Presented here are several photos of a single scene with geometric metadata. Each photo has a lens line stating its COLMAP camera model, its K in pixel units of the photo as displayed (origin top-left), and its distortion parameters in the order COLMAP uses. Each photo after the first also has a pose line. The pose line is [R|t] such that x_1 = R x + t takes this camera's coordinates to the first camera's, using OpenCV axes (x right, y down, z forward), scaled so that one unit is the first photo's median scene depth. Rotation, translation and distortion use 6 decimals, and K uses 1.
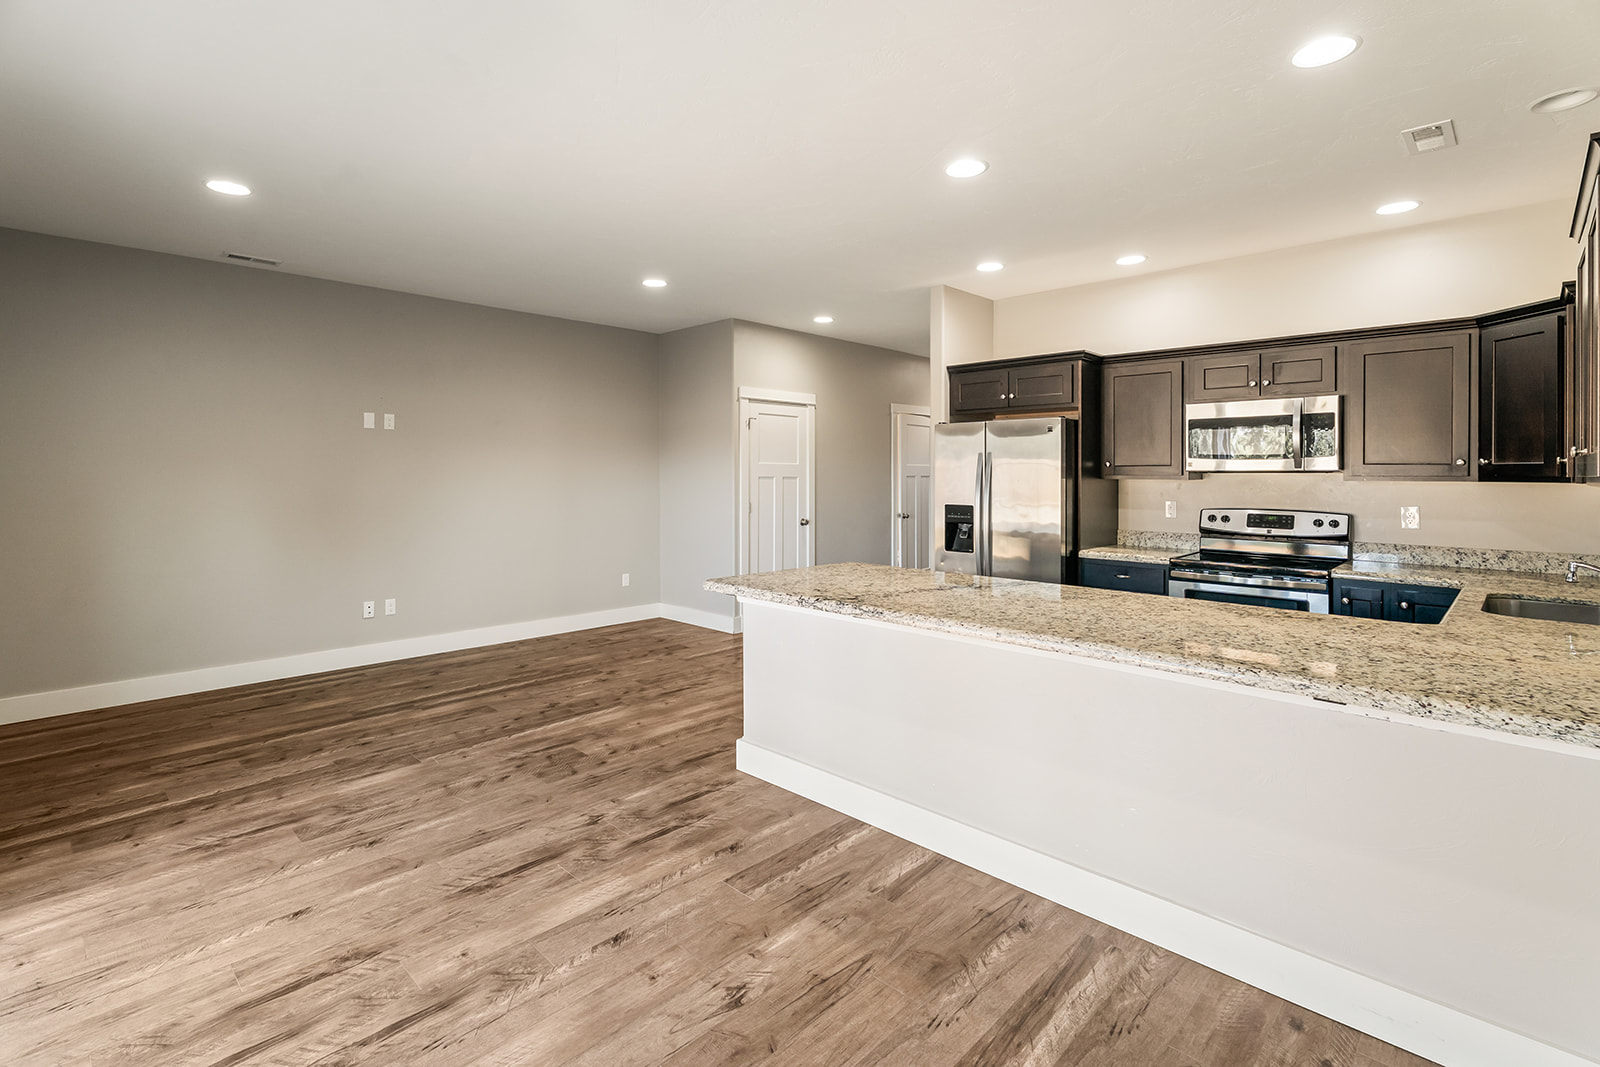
lens RADIAL K [[740.2, 0, 779.3], [0, 740.2, 471.4], [0, 0, 1]] dist [0.004290, -0.001317]
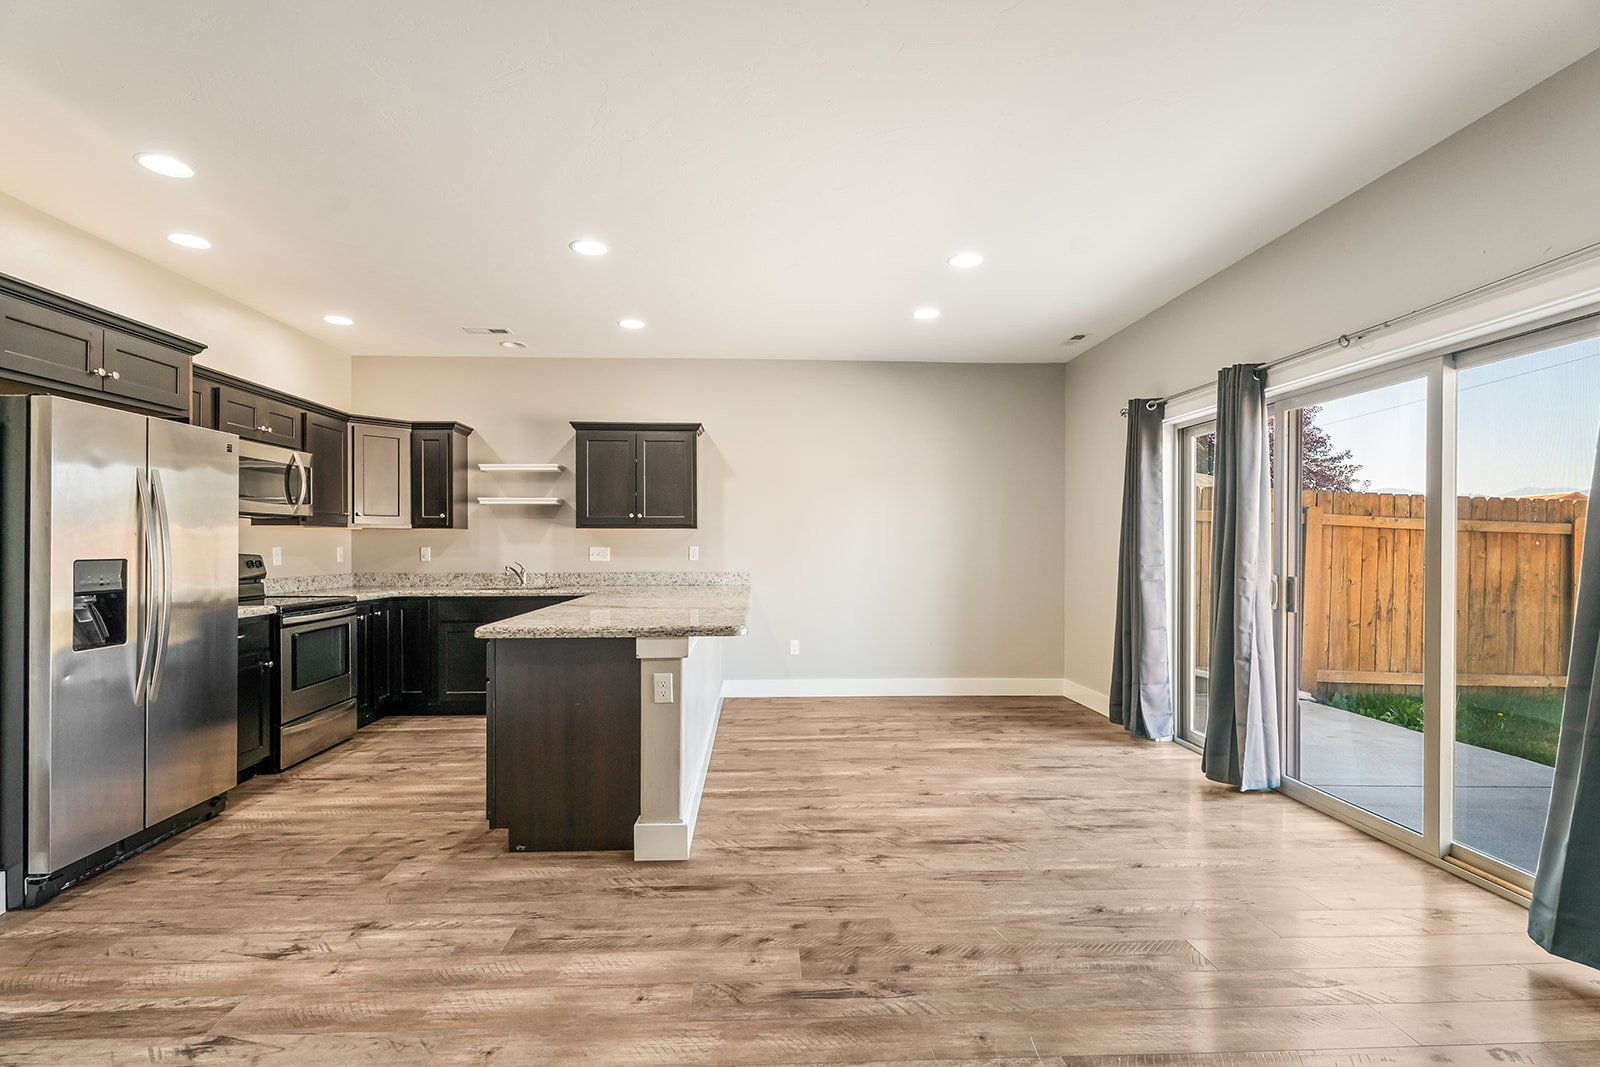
lens RADIAL K [[740.2, 0, 790.2], [0, 740.2, 545.1], [0, 0, 1]] dist [0.004290, -0.001317]
pose [[-0.738312, -0.002289, 0.674455, -0.818393], [-0.004808, 0.999987, -0.001869, 0.056787], [-0.674442, -0.004622, -0.738313, 1.790713]]
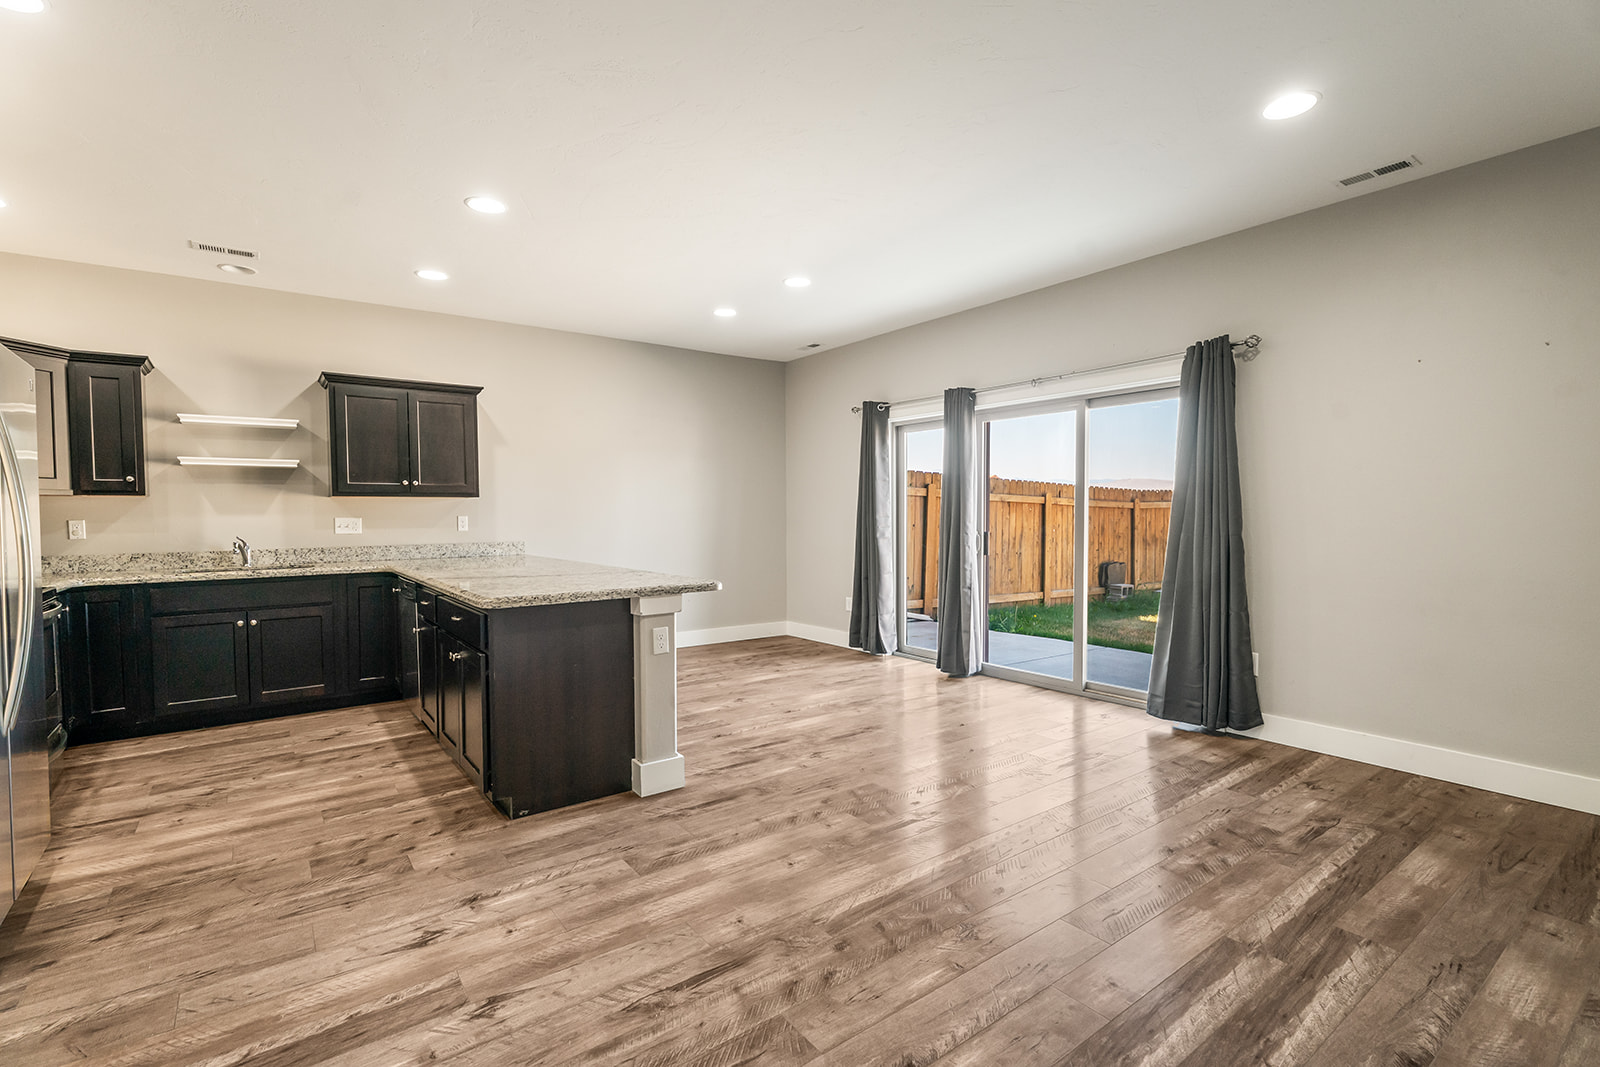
lens RADIAL K [[740.2, 0, 797.7], [0, 740.2, 534.6], [0, 0, 1]] dist [0.004290, -0.001317]
pose [[-0.989859, 0.000435, 0.142051, -0.394884], [0.004194, 0.999649, 0.026166, 0.059411], [-0.141990, 0.026496, -0.989513, 2.233185]]
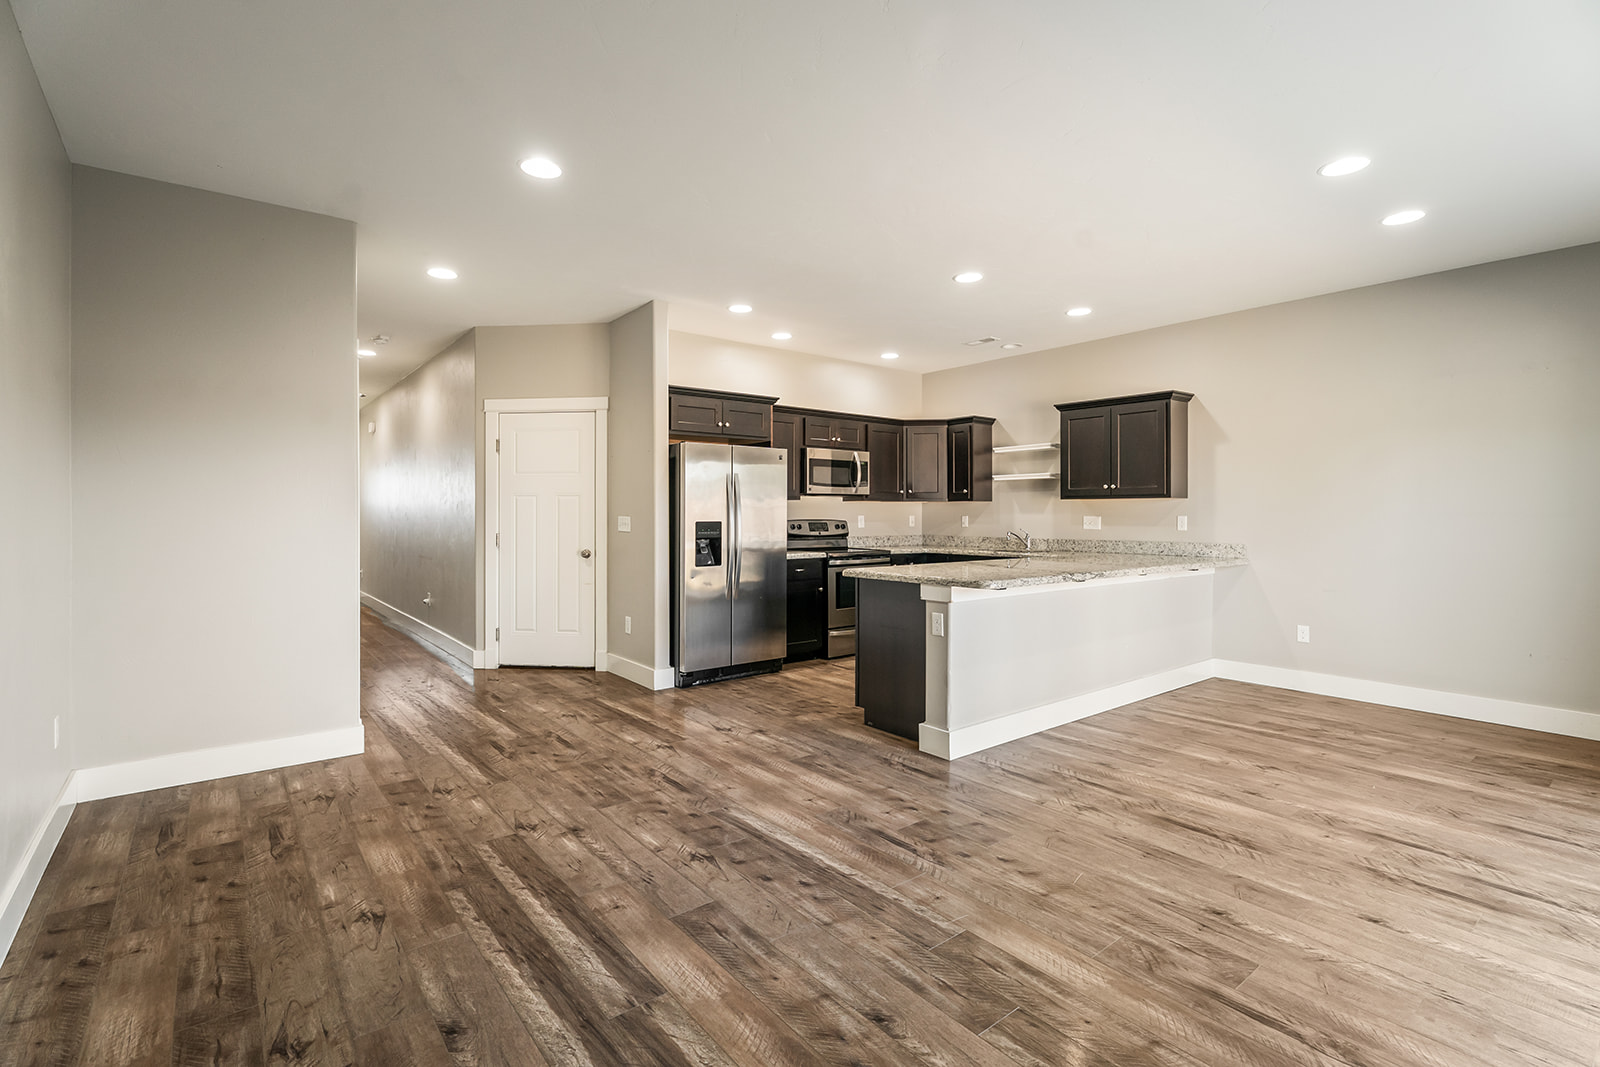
lens RADIAL K [[740.2, 0, 782.1], [0, 740.2, 518.3], [0, 0, 1]] dist [0.004290, -0.001317]
pose [[0.129087, -0.008201, 0.991599, -1.332107], [-0.004307, 0.999952, 0.008831, 0.051590], [-0.991624, -0.005411, 0.129046, 1.284703]]
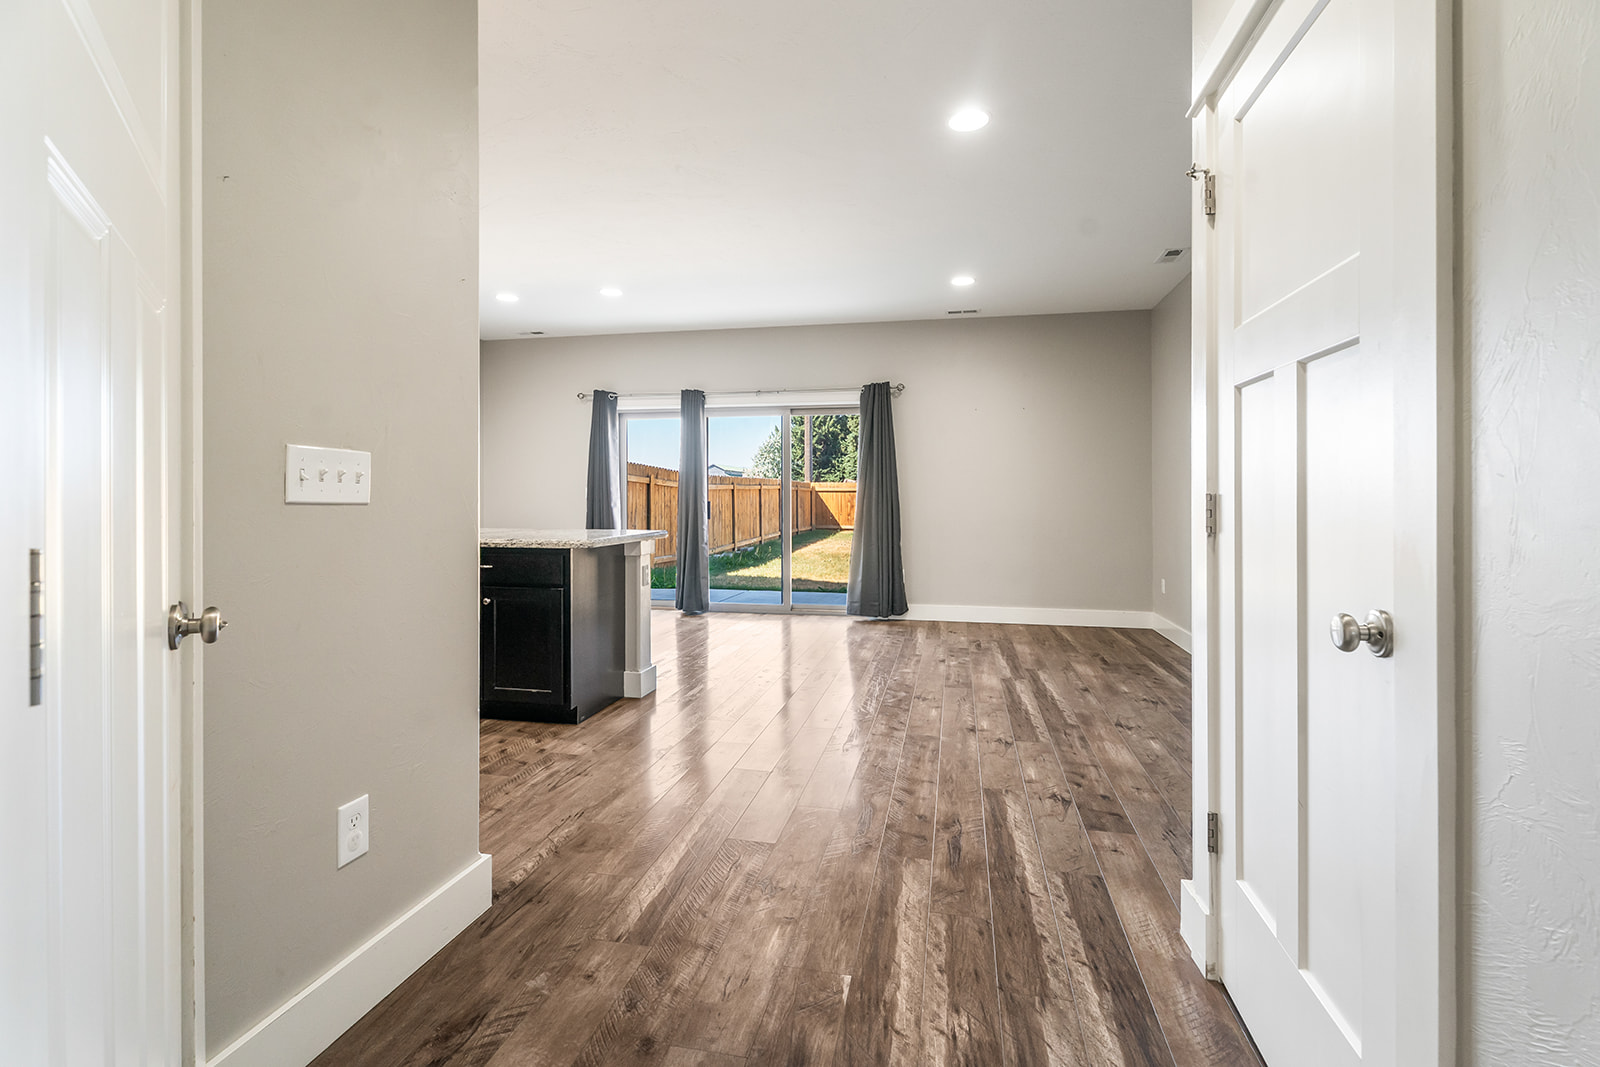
lens RADIAL K [[740.2, 0, 818.6], [0, 740.2, 496.1], [0, 0, 1]] dist [0.004290, -0.001317]
pose [[-0.824589, -0.004349, -0.565715, 0.492116], [-0.001348, 0.999983, -0.005724, 0.100414], [0.565730, -0.003958, -0.824581, 2.536292]]
